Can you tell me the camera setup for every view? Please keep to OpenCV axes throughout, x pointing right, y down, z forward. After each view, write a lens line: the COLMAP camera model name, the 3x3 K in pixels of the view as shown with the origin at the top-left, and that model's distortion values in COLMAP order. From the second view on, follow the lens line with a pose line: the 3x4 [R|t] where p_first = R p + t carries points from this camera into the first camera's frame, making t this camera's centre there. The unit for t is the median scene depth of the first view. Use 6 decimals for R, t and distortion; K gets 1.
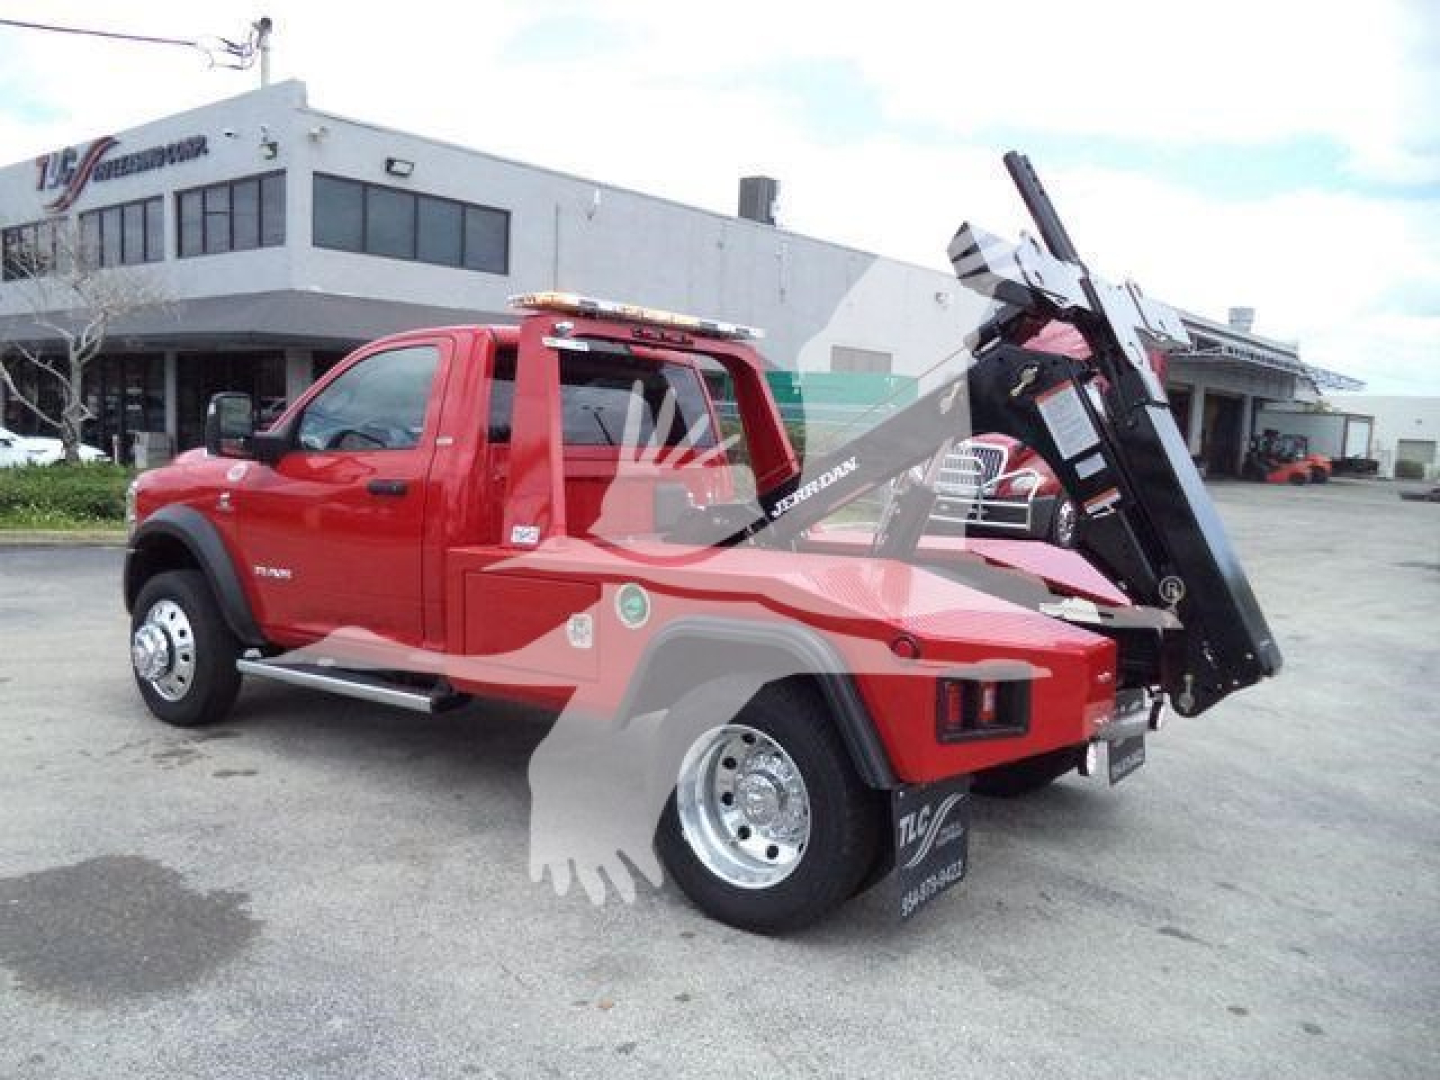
lens RADIAL K [[1201.1, 0, 720.0], [0, 1201.1, 540.0], [0, 0, 1]] dist [-0.036962, 0.004834]
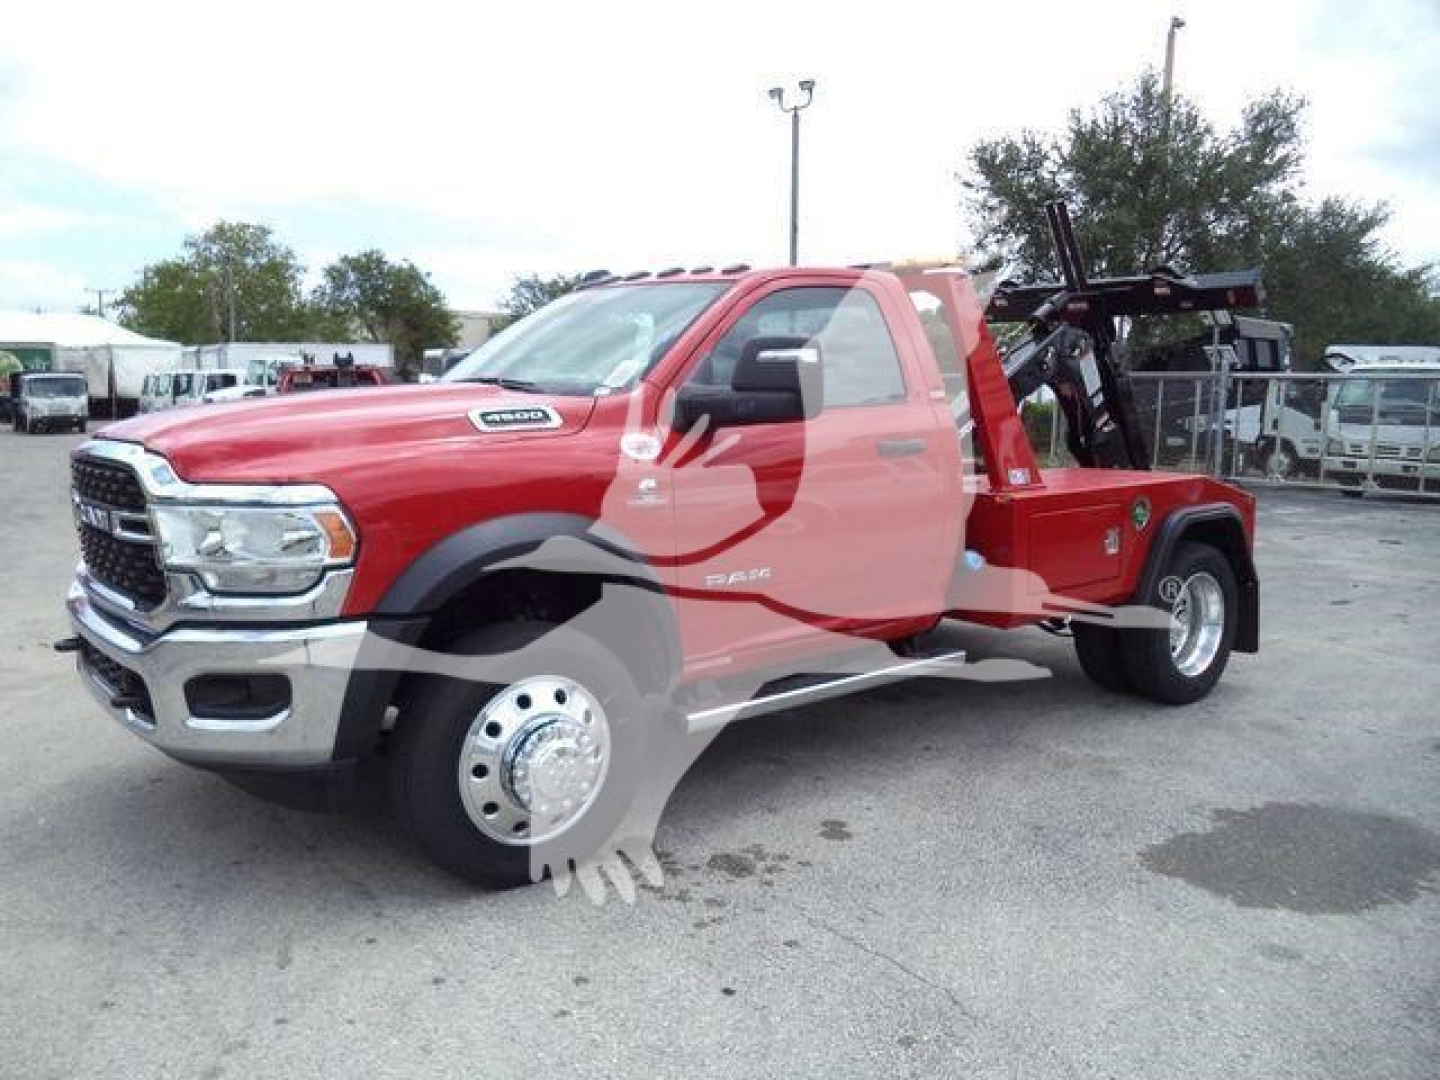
lens RADIAL K [[1188.4, 0, 709.7], [0, 1188.4, 544.1], [0, 0, 1]] dist [-0.050391, -0.010688]
pose [[0.242454, -0.147311, 0.958914, -0.382809], [0.081061, 0.988025, 0.131288, -0.032547], [-0.966771, 0.045899, 0.251492, 0.294032]]
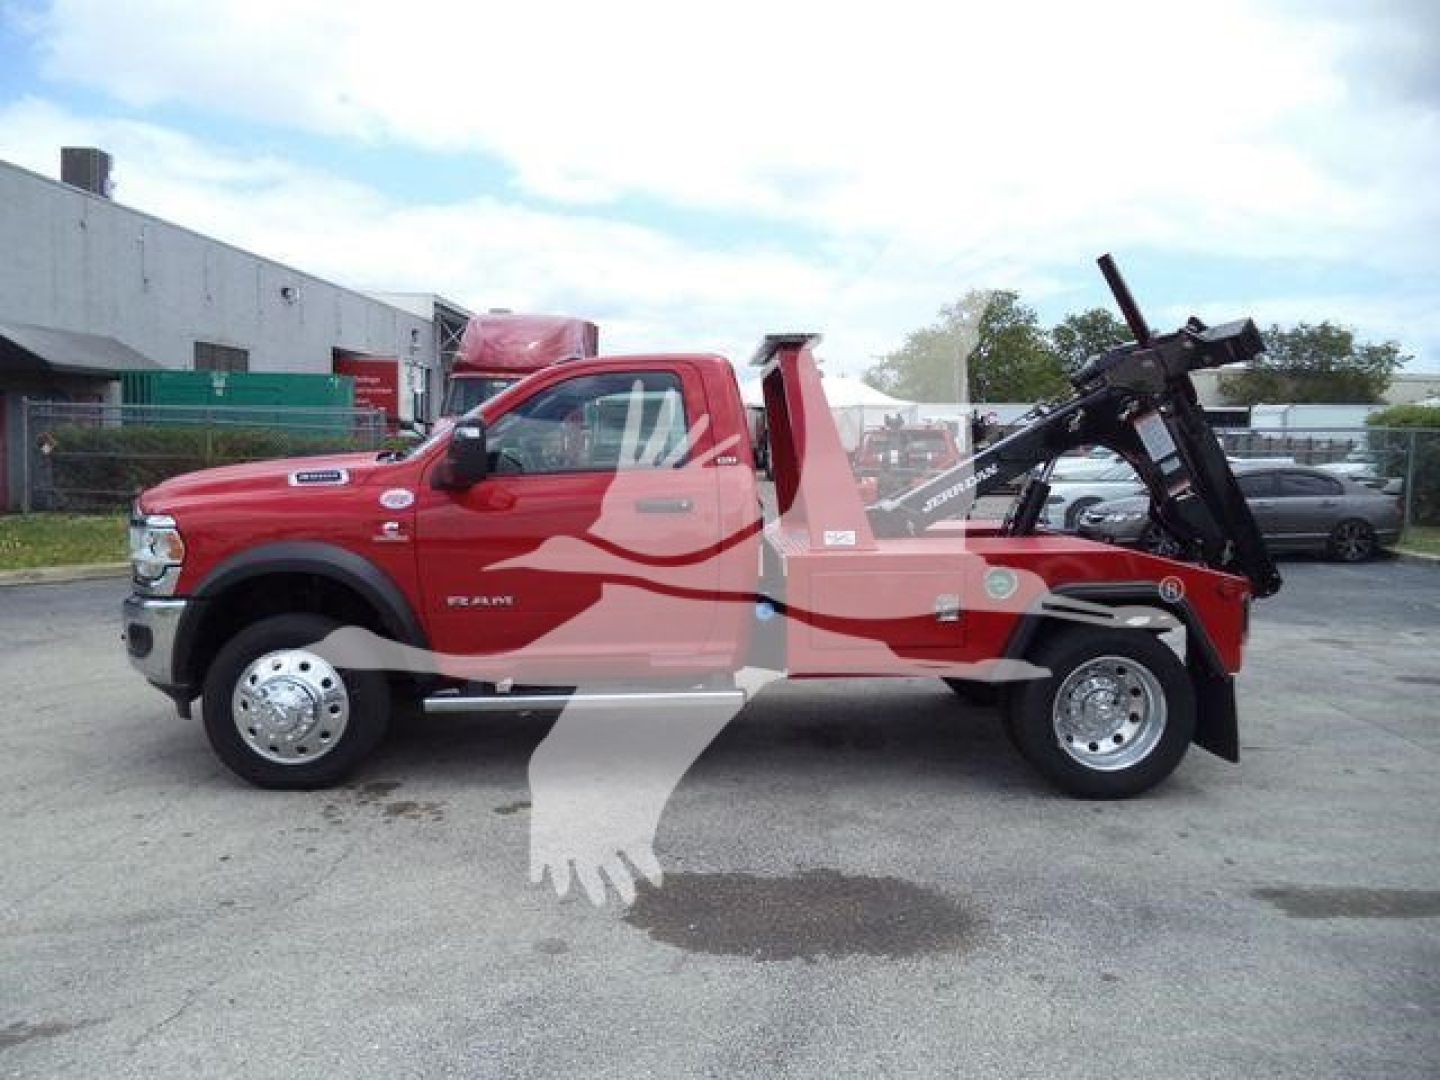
lens RADIAL K [[1200.9, 0, 718.5], [0, 1200.9, 554.4], [0, 0, 1]] dist [-0.045004, -0.003735]
pose [[0.785160, -0.078733, 0.614268, -0.286789], [0.067450, 0.996857, 0.041557, -0.013314], [-0.615609, 0.008803, 0.788002, 0.040430]]
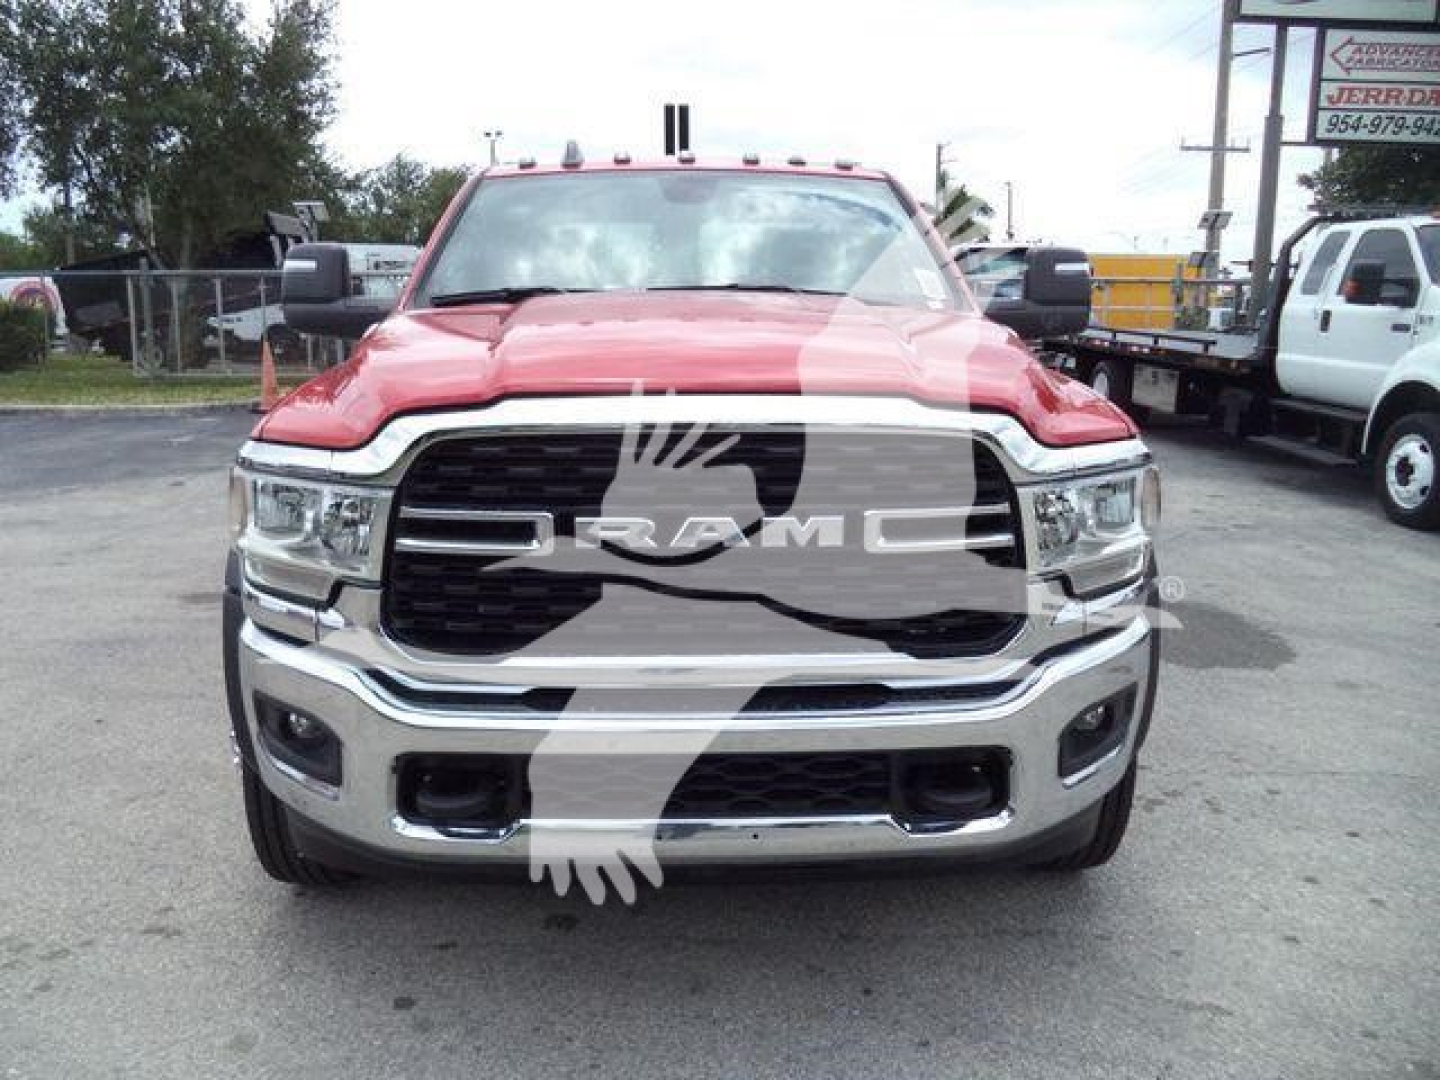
lens RADIAL K [[1180.5, 0, 725.1], [0, 1180.5, 539.4], [0, 0, 1]] dist [-0.063568, 0.048412]
pose [[-0.651291, -0.189310, 0.734835, -0.282990], [0.030485, 0.961072, 0.274612, -0.053234], [-0.758216, 0.201253, -0.620166, 0.557577]]
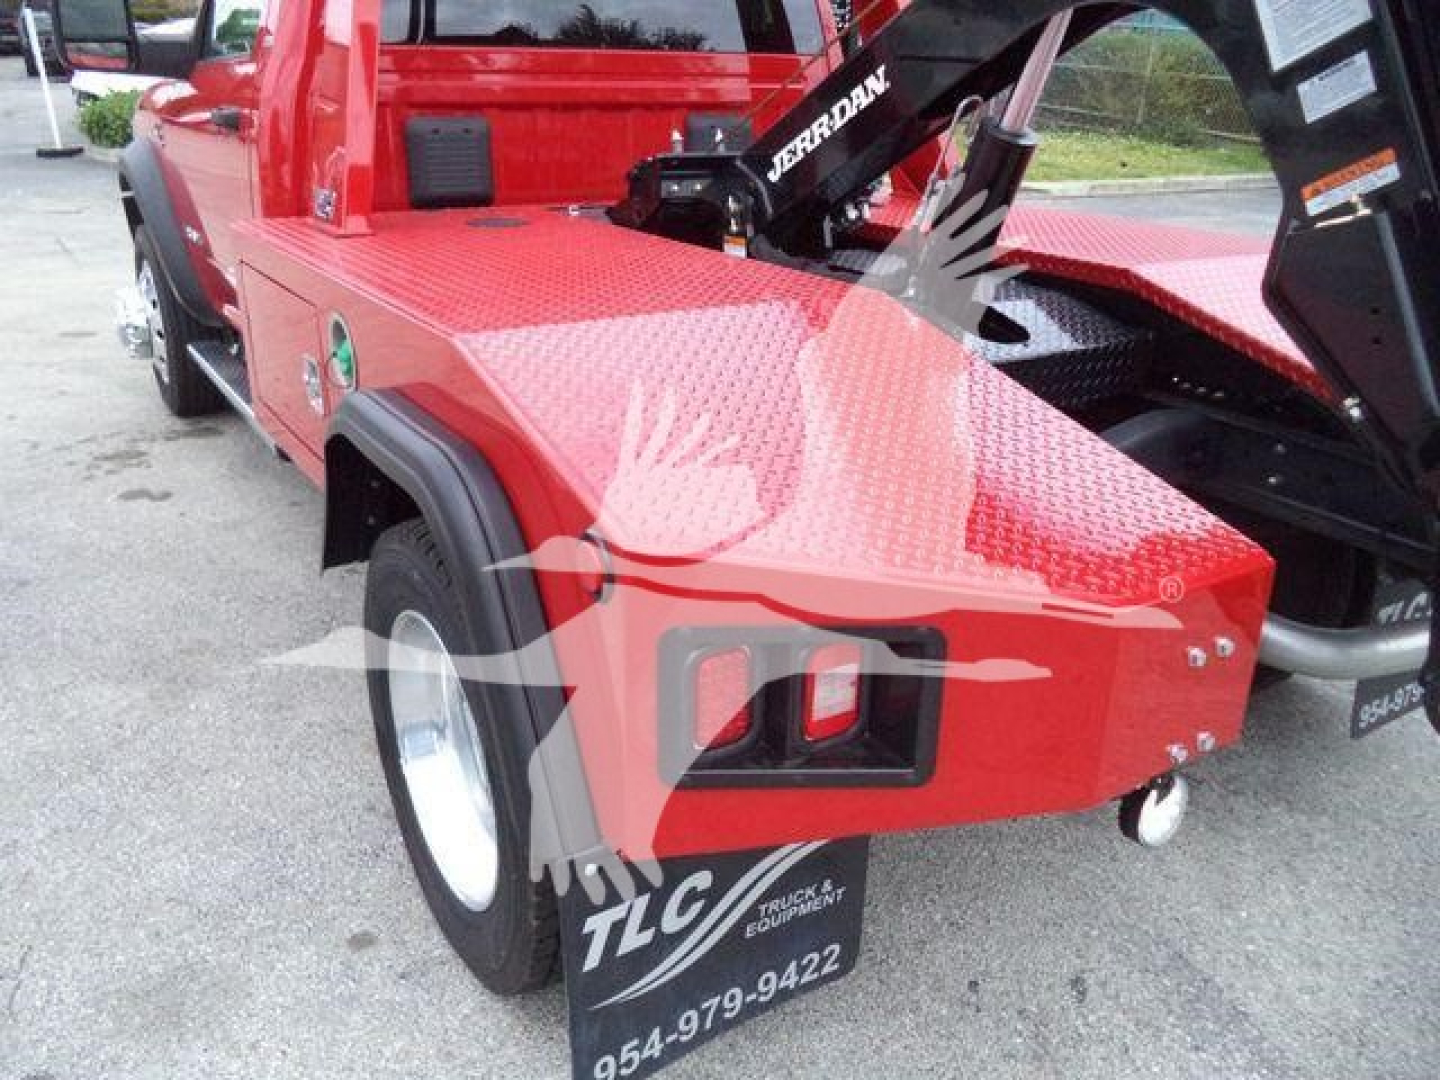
lens RADIAL K [[1181.1, 0, 711.2], [0, 1181.1, 554.9], [0, 0, 1]] dist [-0.025568, -0.000322]
pose [[0.932931, 0.141038, -0.331282, 0.070136], [-0.031617, 0.948624, 0.314823, -0.008215], [0.358664, -0.283234, 0.889460, 0.143769]]
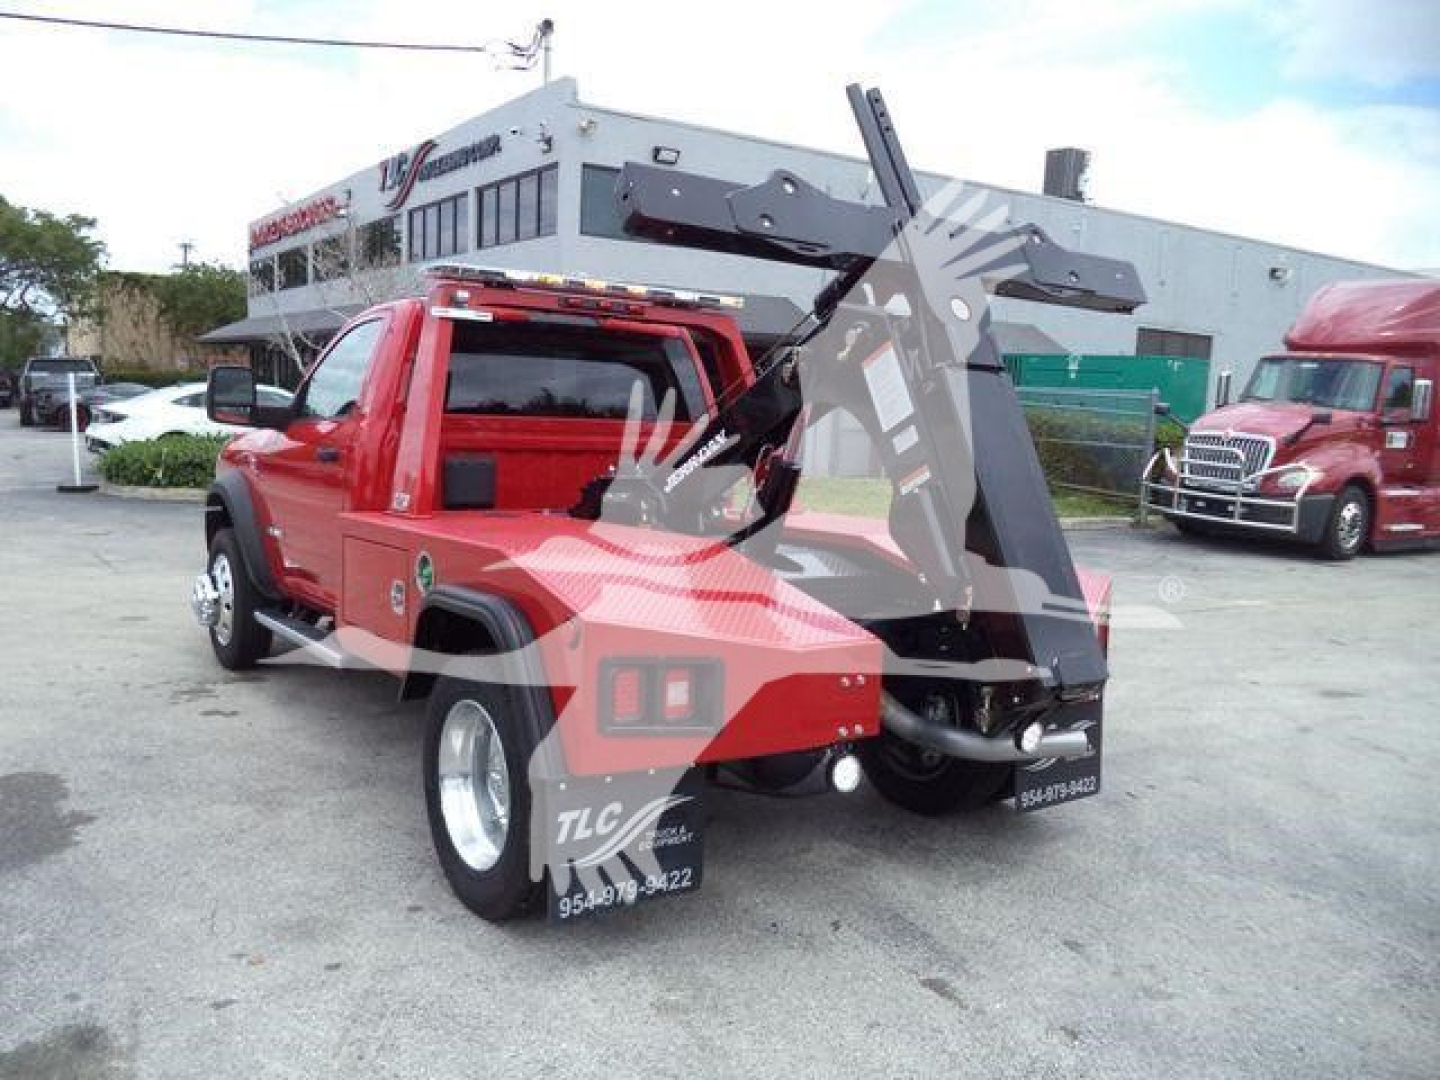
lens RADIAL K [[1201.1, 0, 720.0], [0, 1201.1, 540.0], [0, 0, 1]] dist [-0.036962, 0.004834]
pose [[0.952599, 0.043869, -0.301050, 0.117259], [-0.040811, 0.999032, 0.016441, 0.000368], [0.301479, -0.003376, 0.953467, 0.033489]]
